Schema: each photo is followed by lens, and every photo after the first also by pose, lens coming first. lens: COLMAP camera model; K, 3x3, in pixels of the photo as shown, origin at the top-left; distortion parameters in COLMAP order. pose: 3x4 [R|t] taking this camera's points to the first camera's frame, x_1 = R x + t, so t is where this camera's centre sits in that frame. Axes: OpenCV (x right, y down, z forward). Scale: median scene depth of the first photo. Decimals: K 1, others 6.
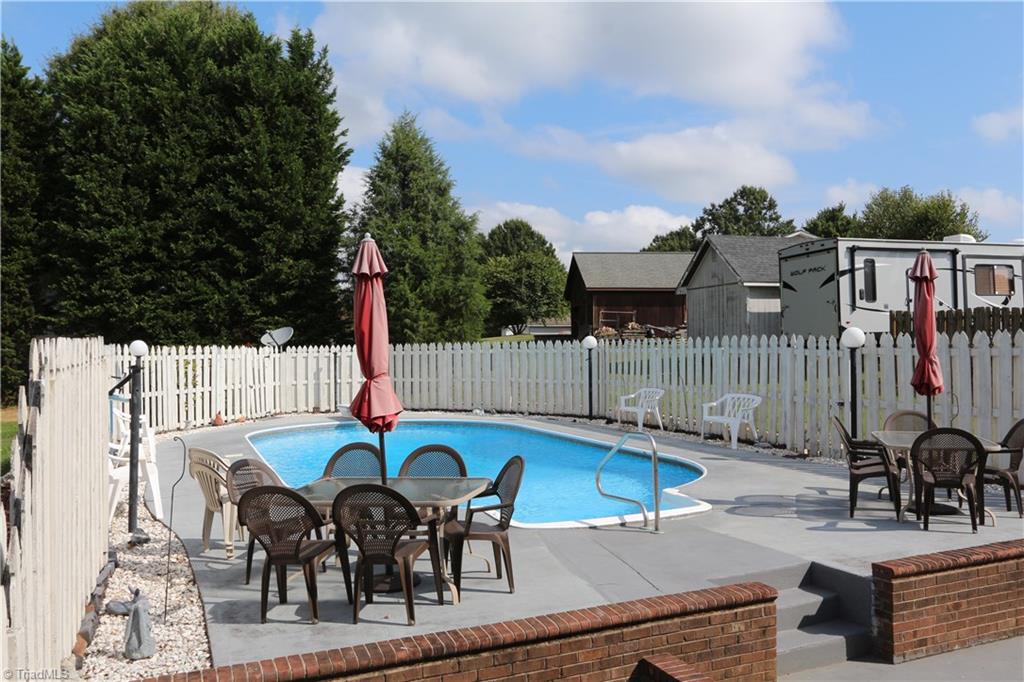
lens RADIAL K [[827.0, 0, 509.4], [0, 827.0, 335.1], [0, 0, 1]] dist [0.000589, 0.009290]
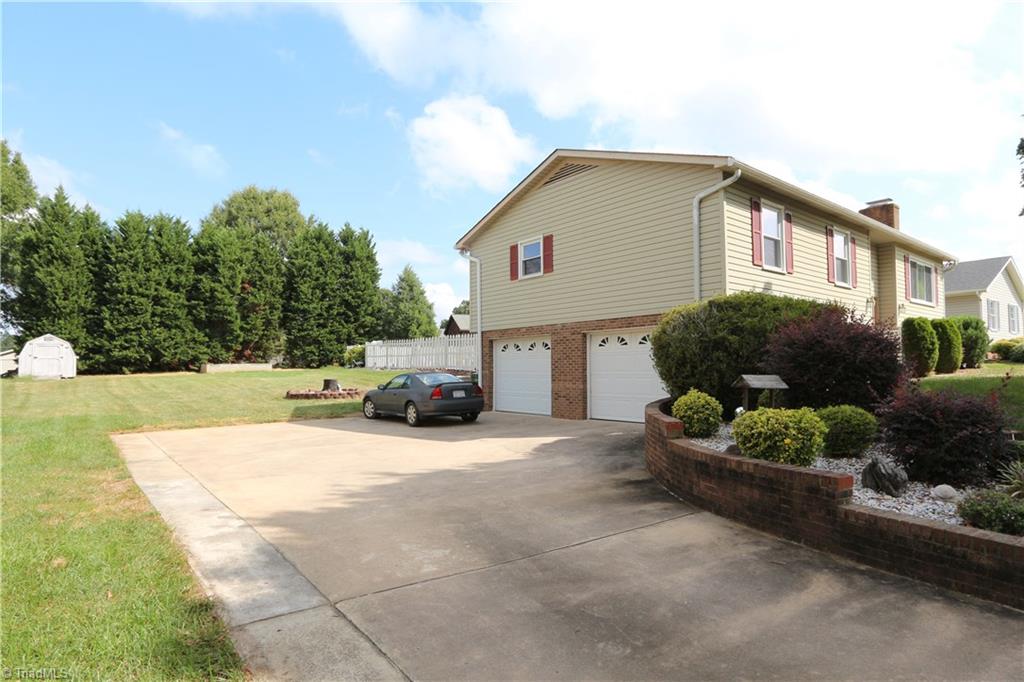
lens RADIAL K [[562.6, 0, 520.5], [0, 562.6, 340.5], [0, 0, 1]] dist [-0.019303, -0.002180]
pose [[0.954832, 0.018848, 0.296547, -0.361756], [-0.007187, 0.999159, -0.040366, 0.064277], [-0.297059, 0.036411, 0.954165, -1.010857]]
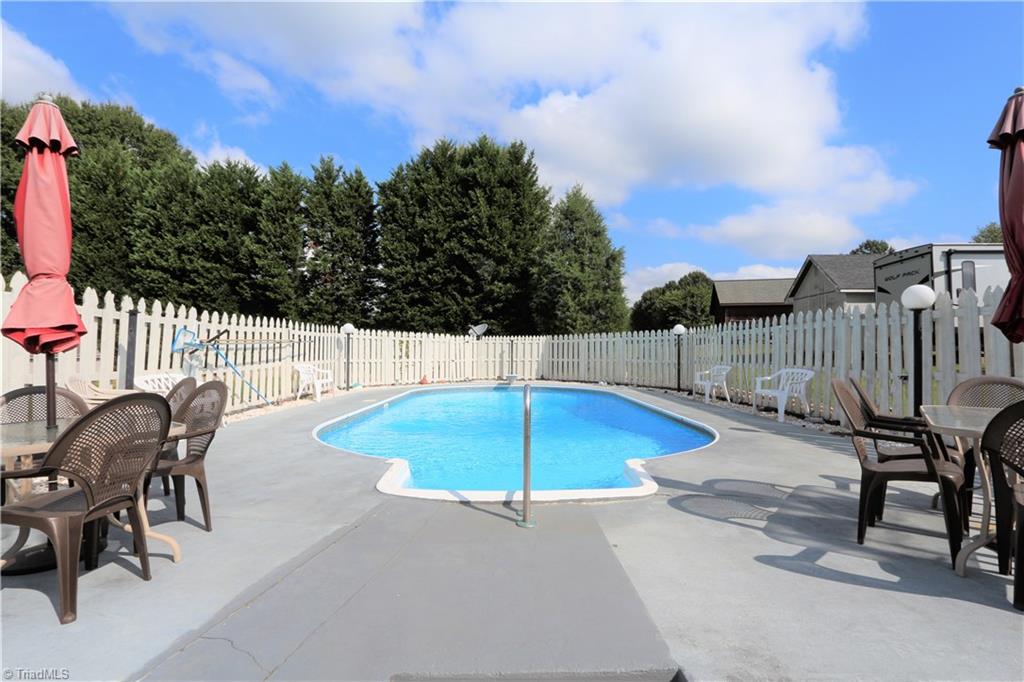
lens RADIAL K [[471.1, 0, 511.6], [0, 471.1, 339.7], [0, 0, 1]] dist [-0.016960, 0.001978]
pose [[0.927713, 0.007536, -0.373219, 0.098359], [-0.011989, 0.999882, -0.009612, 0.025934], [0.373102, 0.013391, 0.927694, 0.191627]]
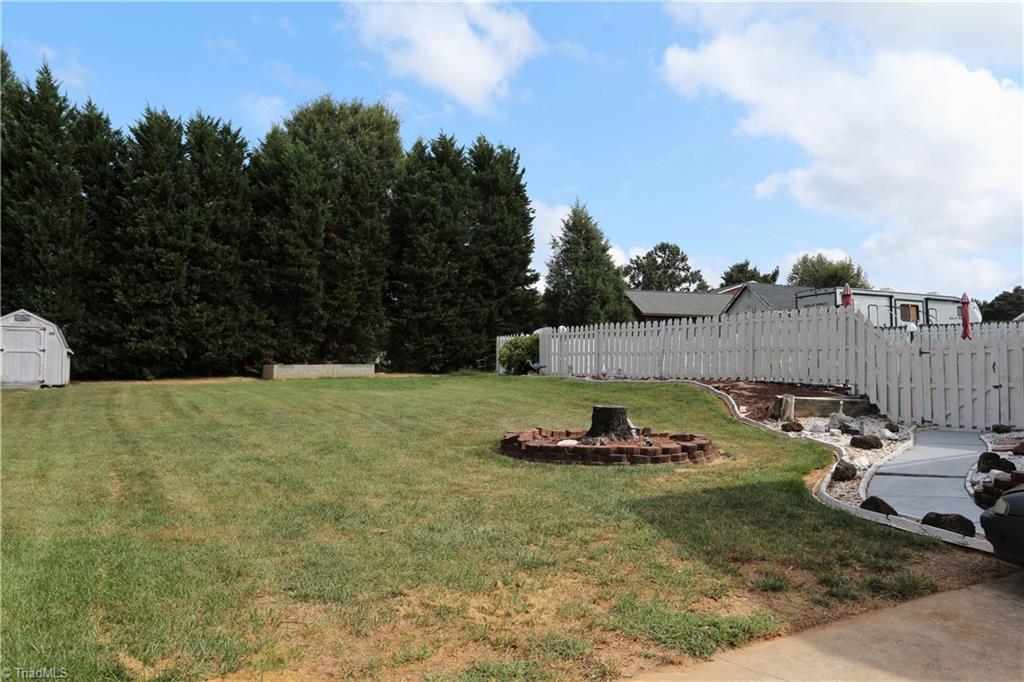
lens RADIAL K [[740.7, 0, 516.8], [0, 740.7, 345.7], [0, 0, 1]] dist [-0.006354, 0.000728]
pose [[0.989835, 0.022529, 0.140427, -0.515622], [-0.019077, 0.999483, -0.025882, 0.066535], [-0.140937, 0.022940, 0.989753, -0.507156]]
